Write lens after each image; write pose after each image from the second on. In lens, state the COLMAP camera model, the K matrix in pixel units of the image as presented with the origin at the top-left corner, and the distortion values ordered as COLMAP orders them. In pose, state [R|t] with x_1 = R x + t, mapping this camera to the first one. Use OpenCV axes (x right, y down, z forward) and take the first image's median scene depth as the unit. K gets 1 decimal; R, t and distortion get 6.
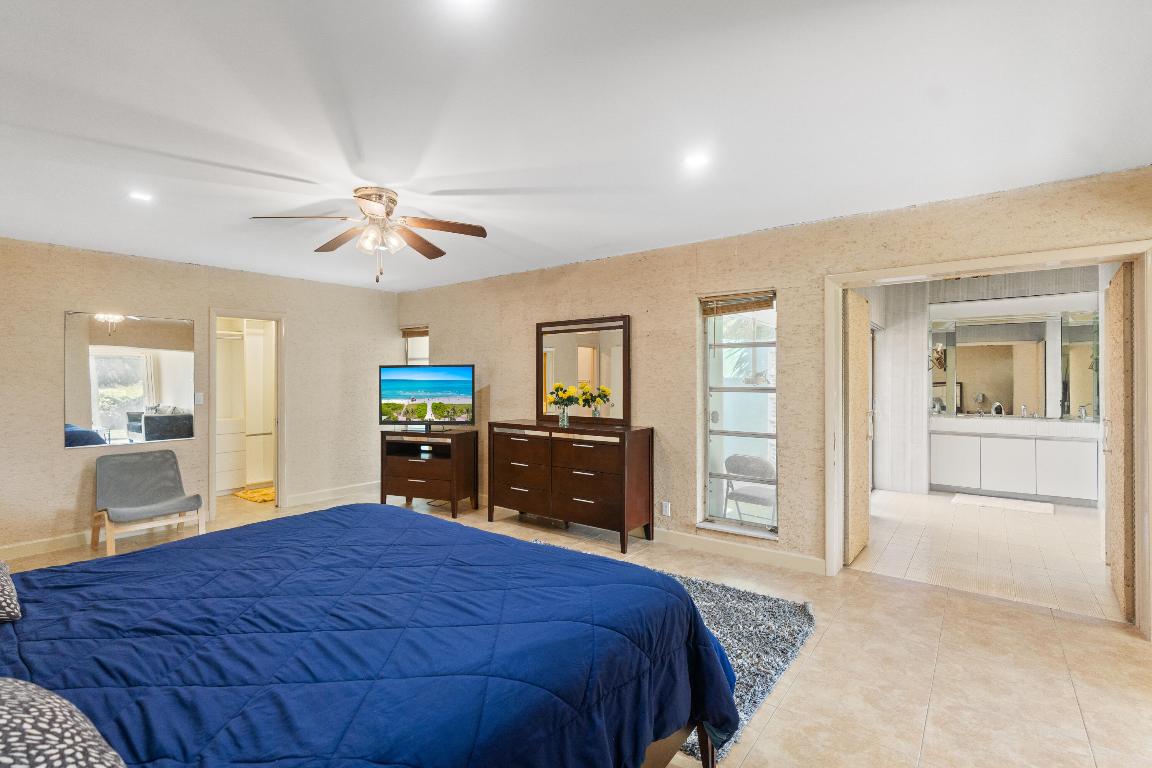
lens RADIAL K [[526.0, 0, 575.6], [0, 526.0, 381.3], [0, 0, 1]] dist [-0.000304, -0.000005]
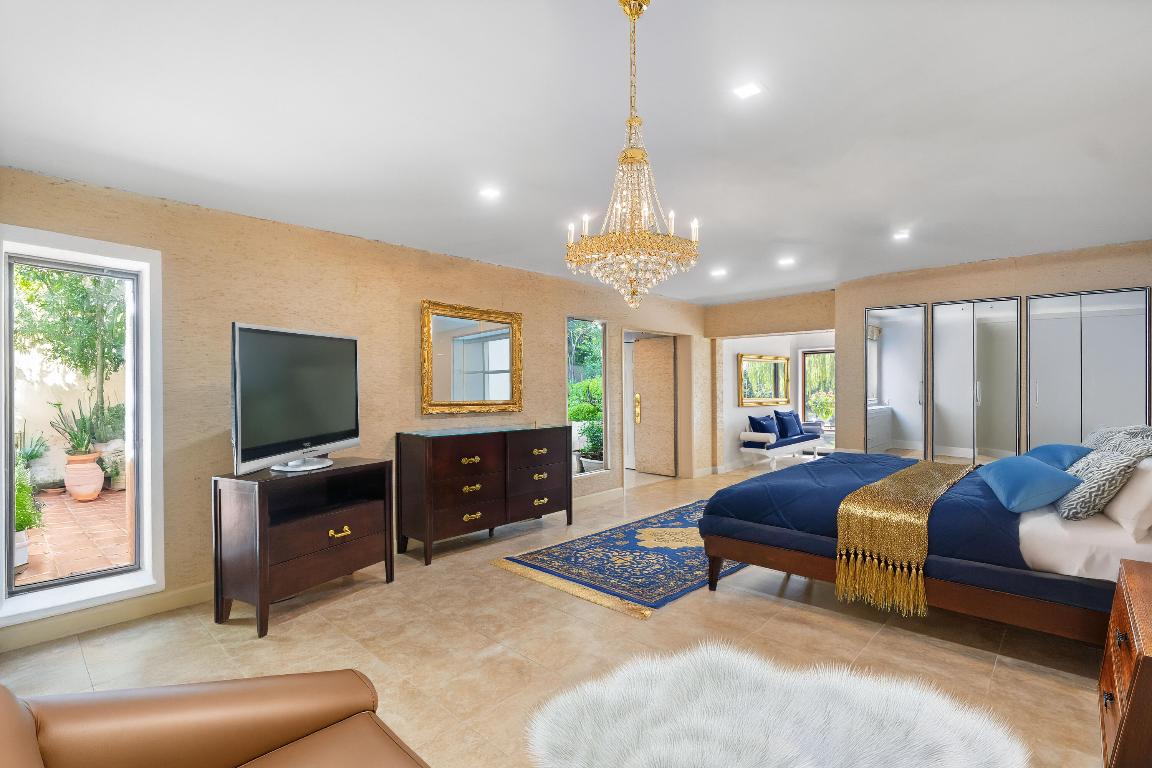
lens RADIAL K [[526.0, 0, 575.6], [0, 526.0, 385.1], [0, 0, 1]] dist [-0.000304, -0.000005]
pose [[0.126375, -0.007001, 0.991958, -0.946326], [0.002819, 0.999974, 0.006699, -0.004096], [-0.991979, 0.001950, 0.126391, 0.713972]]
